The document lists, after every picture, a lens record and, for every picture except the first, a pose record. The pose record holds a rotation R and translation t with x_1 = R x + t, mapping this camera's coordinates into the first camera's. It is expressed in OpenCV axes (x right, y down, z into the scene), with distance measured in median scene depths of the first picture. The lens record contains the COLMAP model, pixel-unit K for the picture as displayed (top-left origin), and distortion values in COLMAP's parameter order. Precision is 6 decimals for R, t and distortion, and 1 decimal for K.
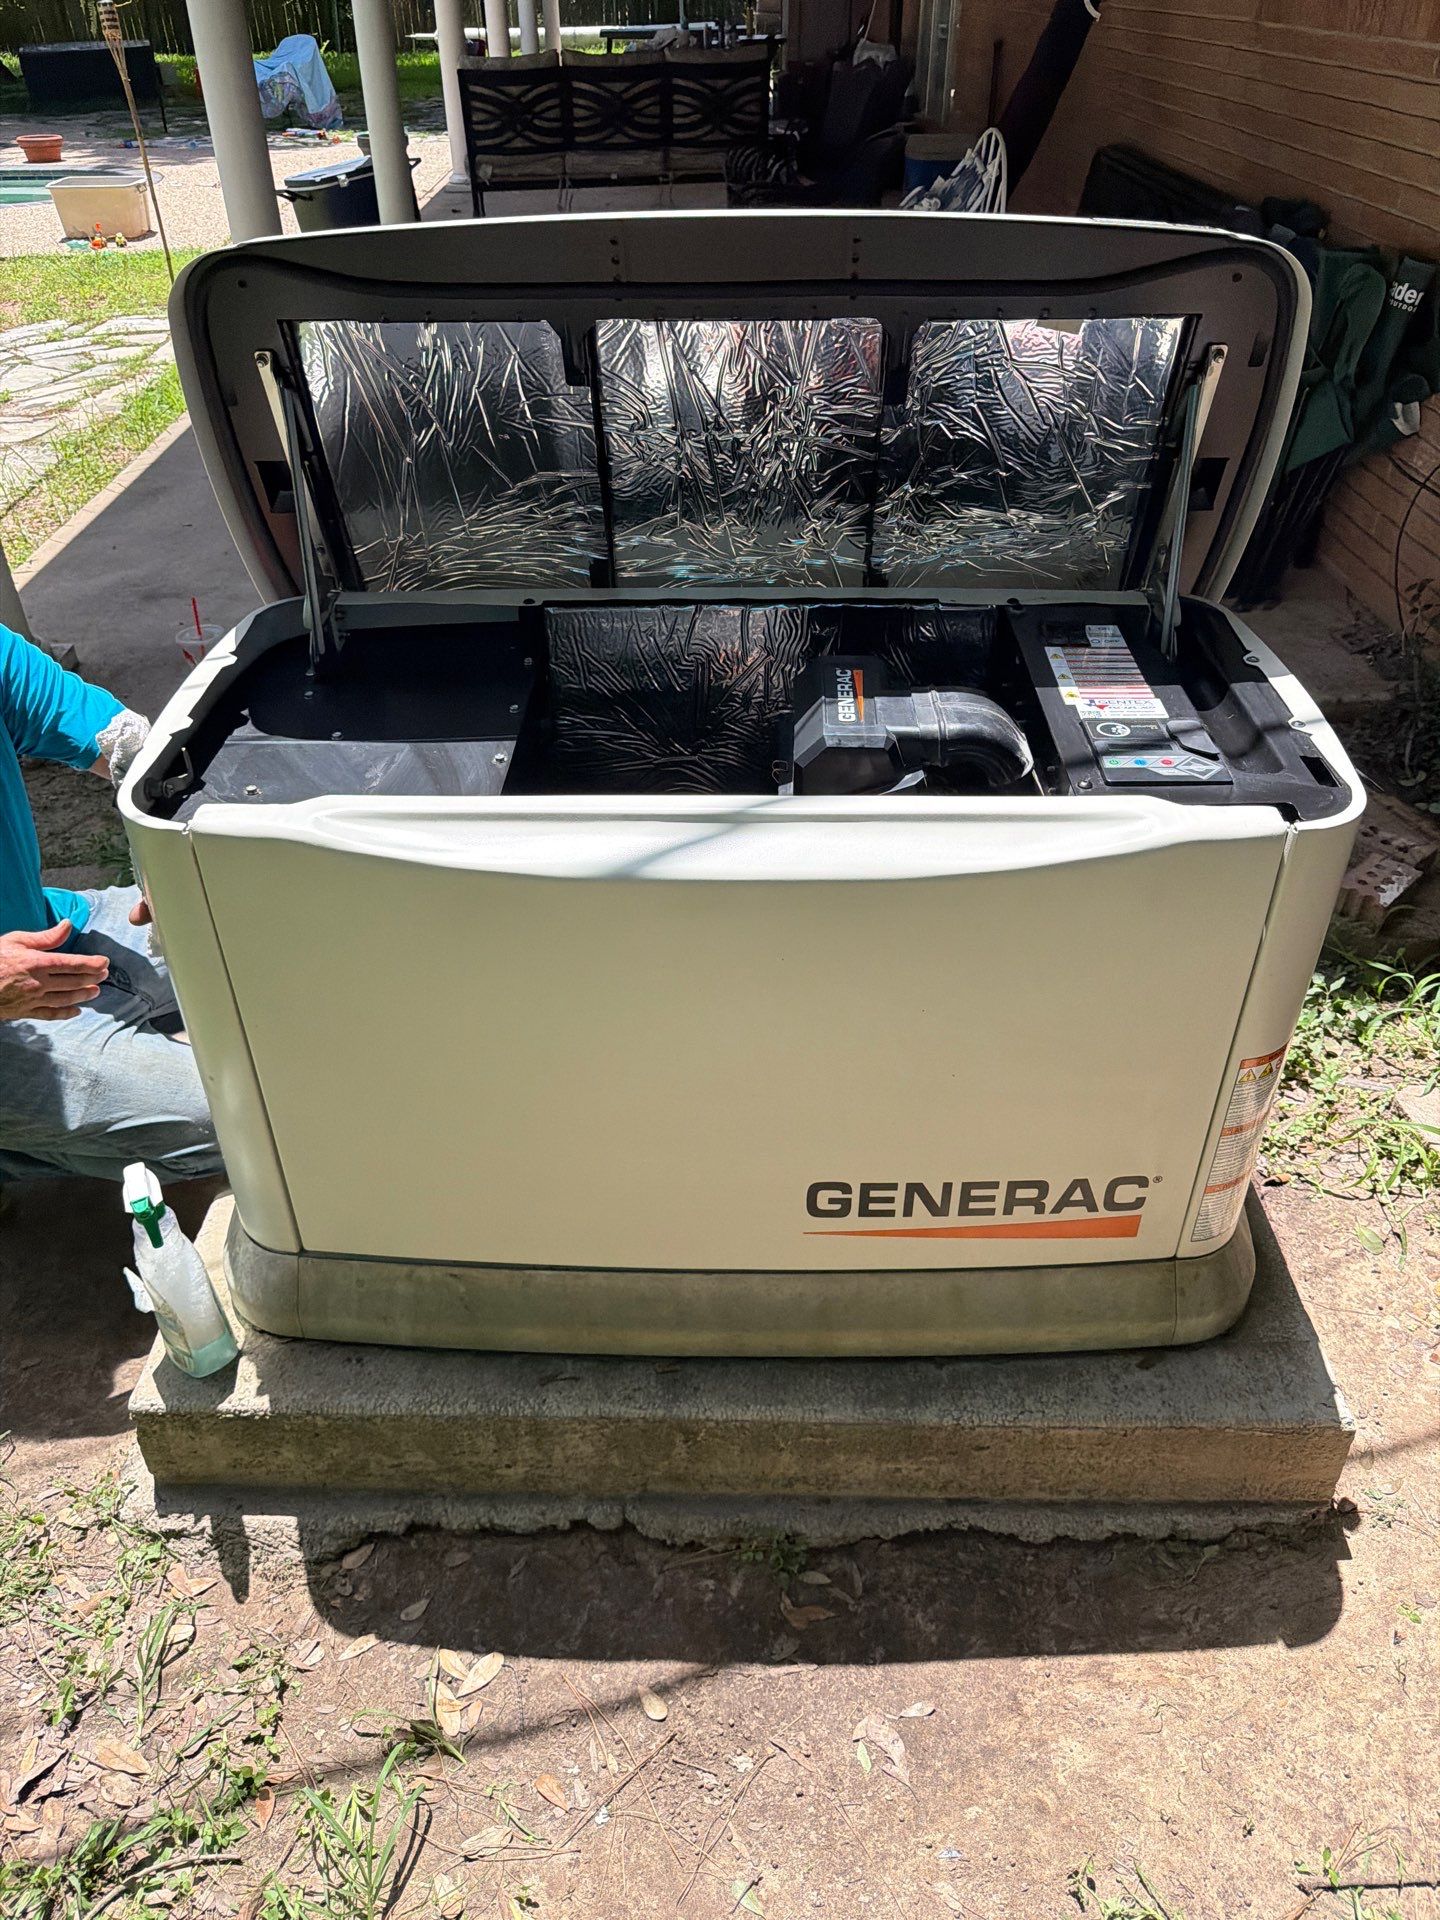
lens RADIAL K [[1386.7, 0, 720.0], [0, 1386.7, 960.0], [0, 0, 1]] dist [-0.030939, -0.000351]
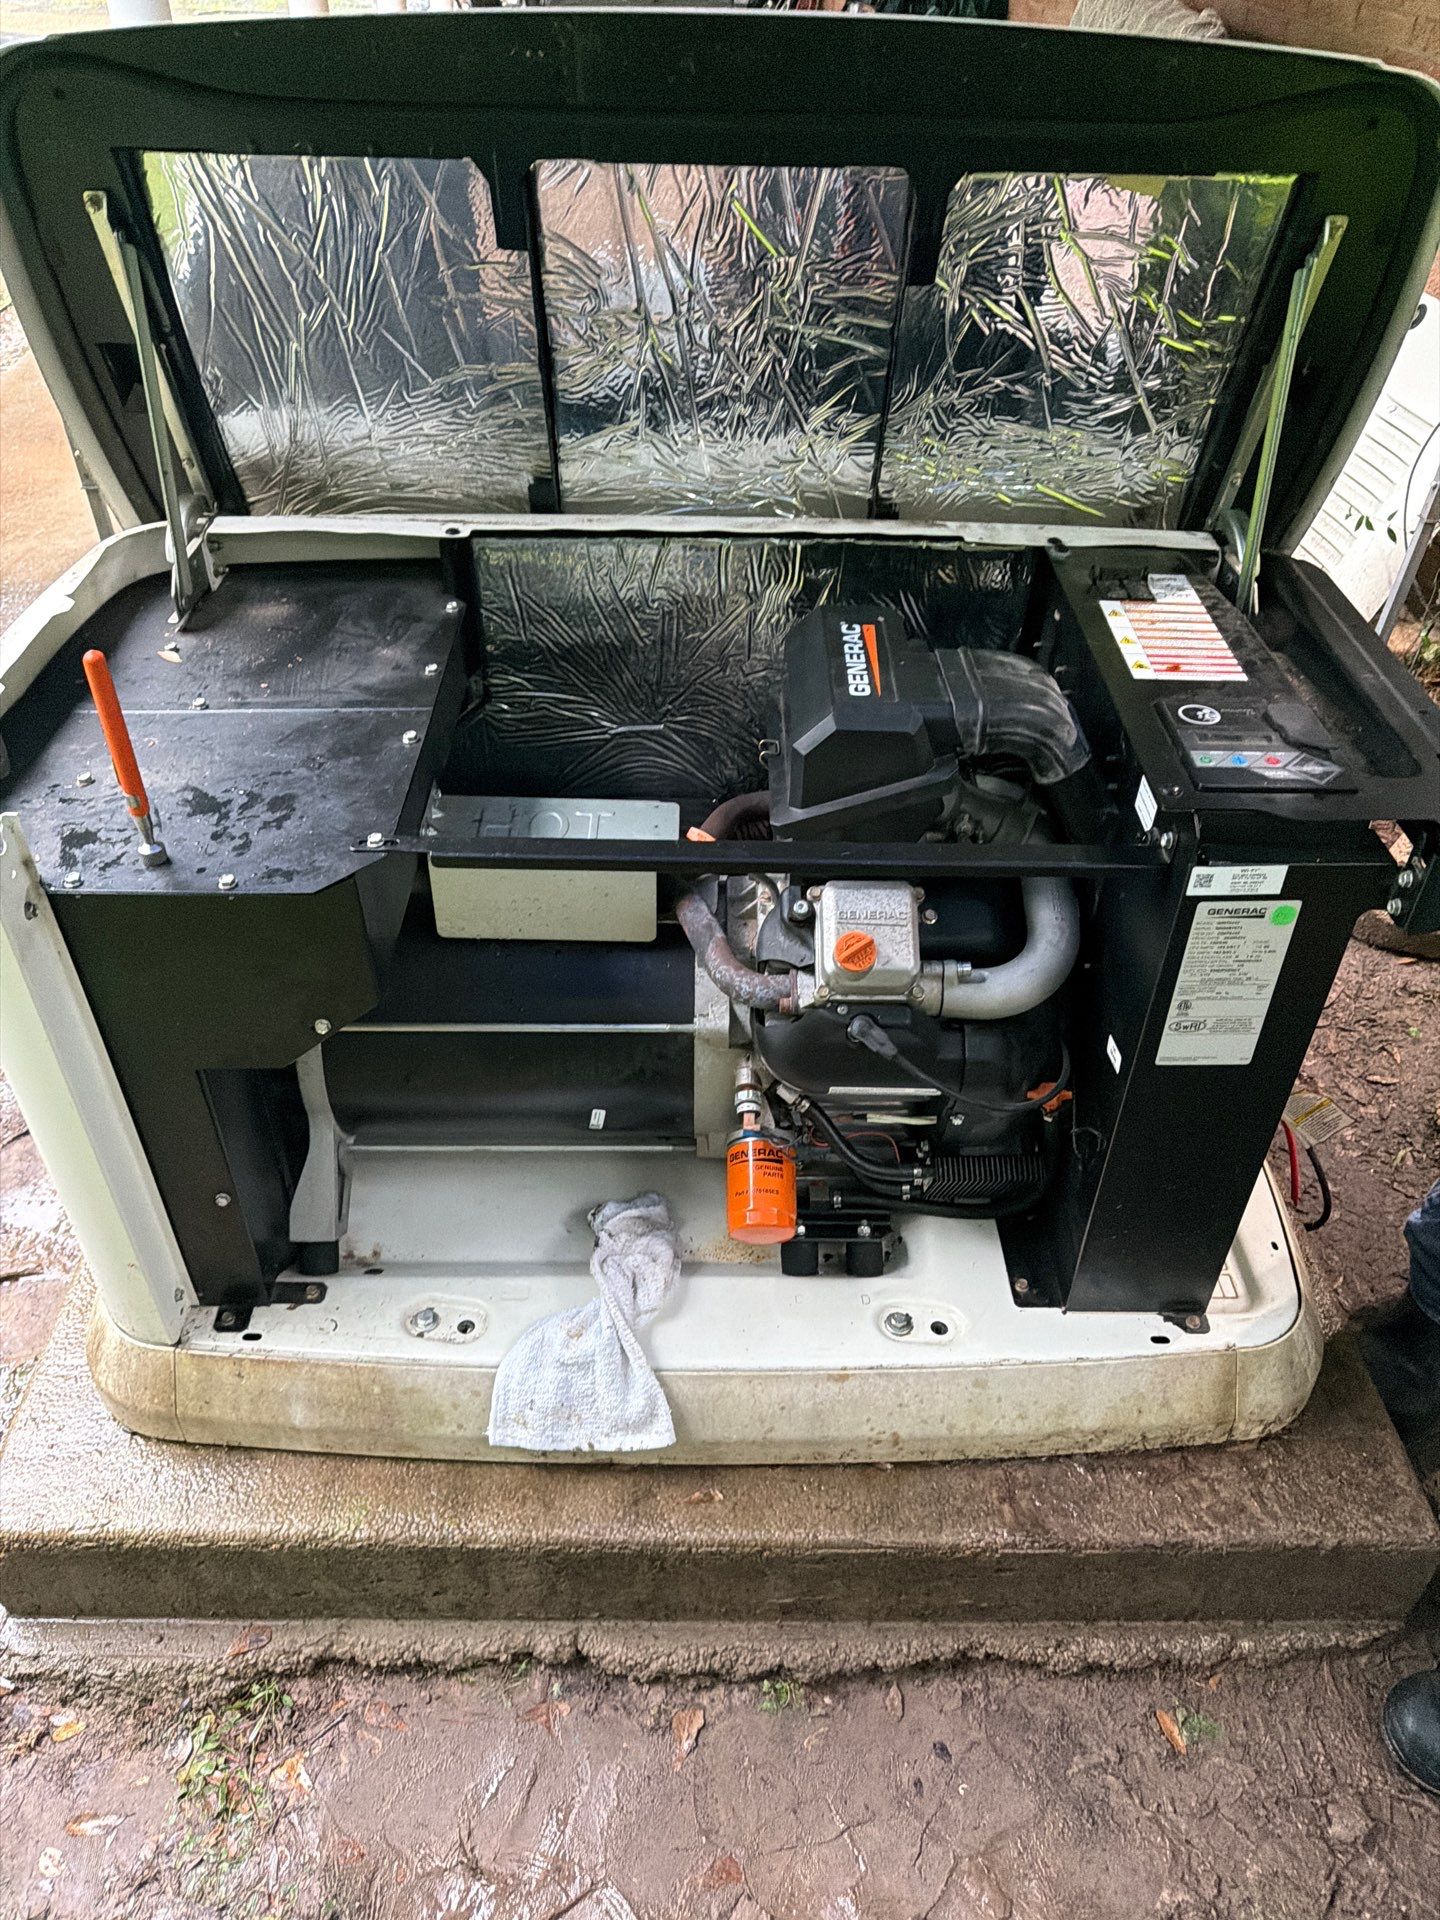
lens RADIAL K [[1321.9, 0, 720.0], [0, 1321.9, 960.0], [0, 0, 1]] dist [-0.077830, 0.067846]
pose [[0.998906, 0.002149, 0.046710, -0.019527], [-0.005429, 0.997519, 0.070191, -0.068248], [-0.046443, -0.070368, 0.996439, 0.230829]]
